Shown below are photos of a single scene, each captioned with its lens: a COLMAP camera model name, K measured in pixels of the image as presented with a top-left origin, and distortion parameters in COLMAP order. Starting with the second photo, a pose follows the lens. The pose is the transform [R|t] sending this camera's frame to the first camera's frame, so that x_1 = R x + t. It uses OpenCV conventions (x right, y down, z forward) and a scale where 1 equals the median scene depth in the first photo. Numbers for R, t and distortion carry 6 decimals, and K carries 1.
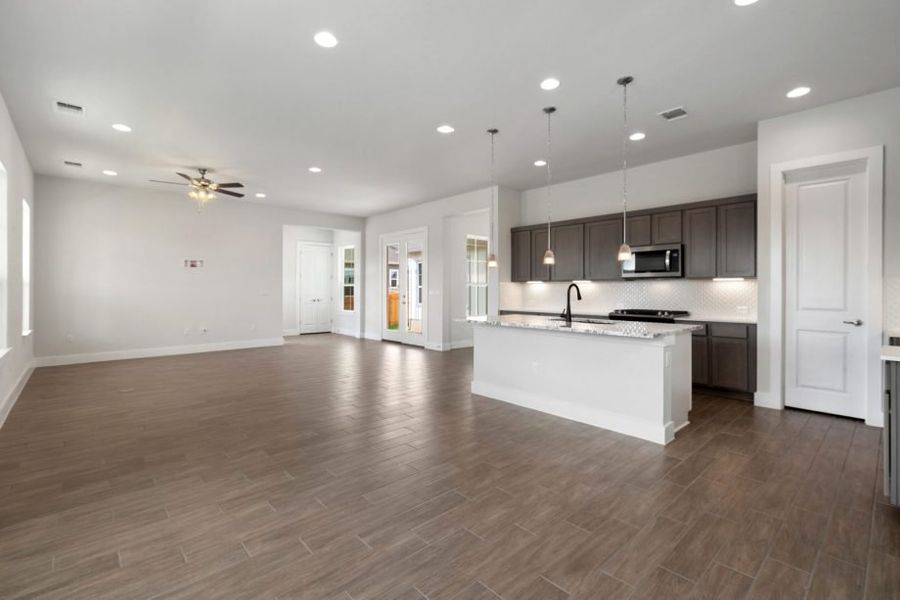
lens RADIAL K [[409.5, 0, 443.7], [0, 409.5, 289.3], [0, 0, 1]] dist [-0.000196, -0.000401]
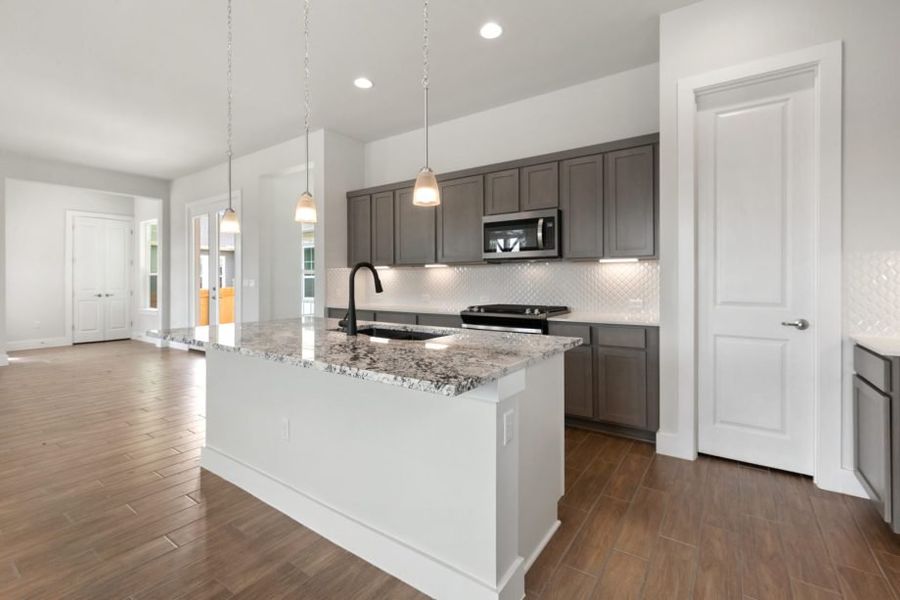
lens RADIAL K [[405.9, 0, 448.9], [0, 405.9, 281.0], [0, 0, 1]] dist [0.000800, 0.000176]
pose [[0.974784, -0.004855, 0.223099, 0.251413], [0.004551, 0.999988, 0.001879, 0.007598], [-0.223106, -0.000816, 0.974794, 0.379886]]
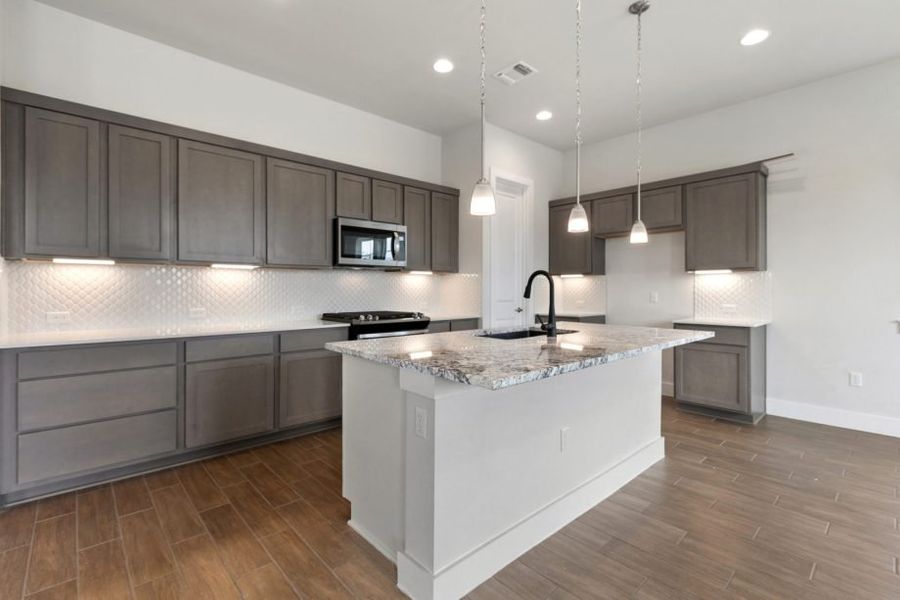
lens RADIAL K [[409.5, 0, 443.7], [0, 409.5, 289.3], [0, 0, 1]] dist [-0.000196, -0.000401]
pose [[-0.004531, -0.003429, 0.999984, -0.222798], [-0.003053, 0.999990, 0.003415, 0.008891], [-0.999985, -0.003038, -0.004541, 0.939577]]
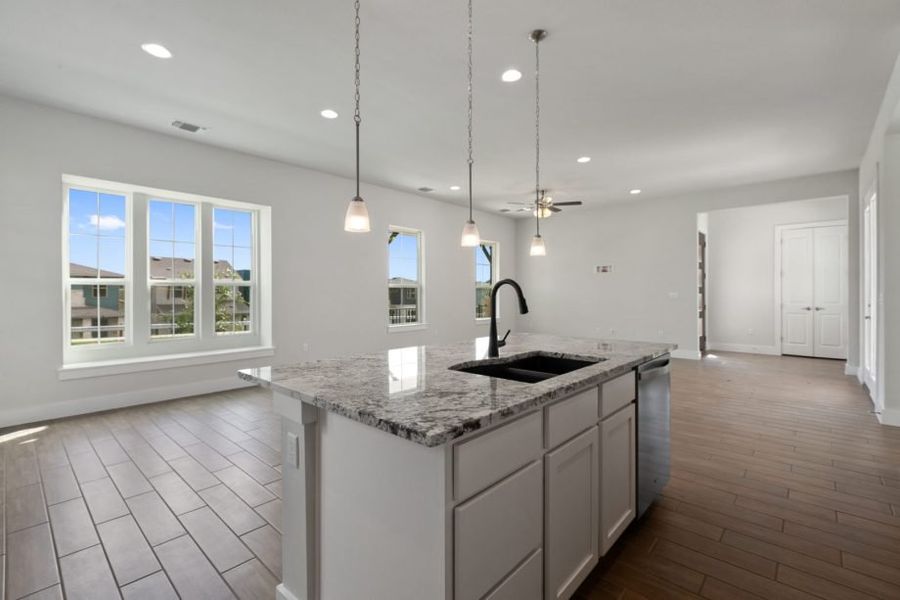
lens RADIAL K [[402.2, 0, 447.4], [0, 402.2, 293.1], [0, 0, 1]] dist [-0.000034, -0.000049]
pose [[0.108184, -0.001538, -0.994130, 0.603135], [0.001037, 0.999998, -0.001435, 0.003065], [0.994130, -0.000876, 0.108186, 0.708482]]
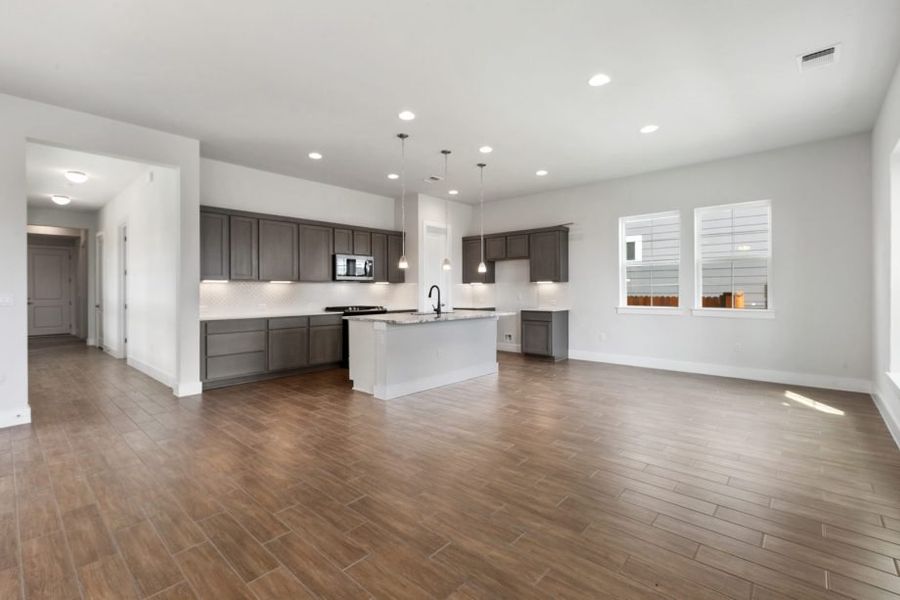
lens RADIAL K [[409.5, 0, 443.7], [0, 409.5, 289.3], [0, 0, 1]] dist [-0.000196, -0.000401]
pose [[-0.096969, -0.000211, 0.995287, -0.830451], [0.002991, 0.999995, 0.000504, -0.001176], [-0.995283, 0.003025, -0.096968, 0.905745]]
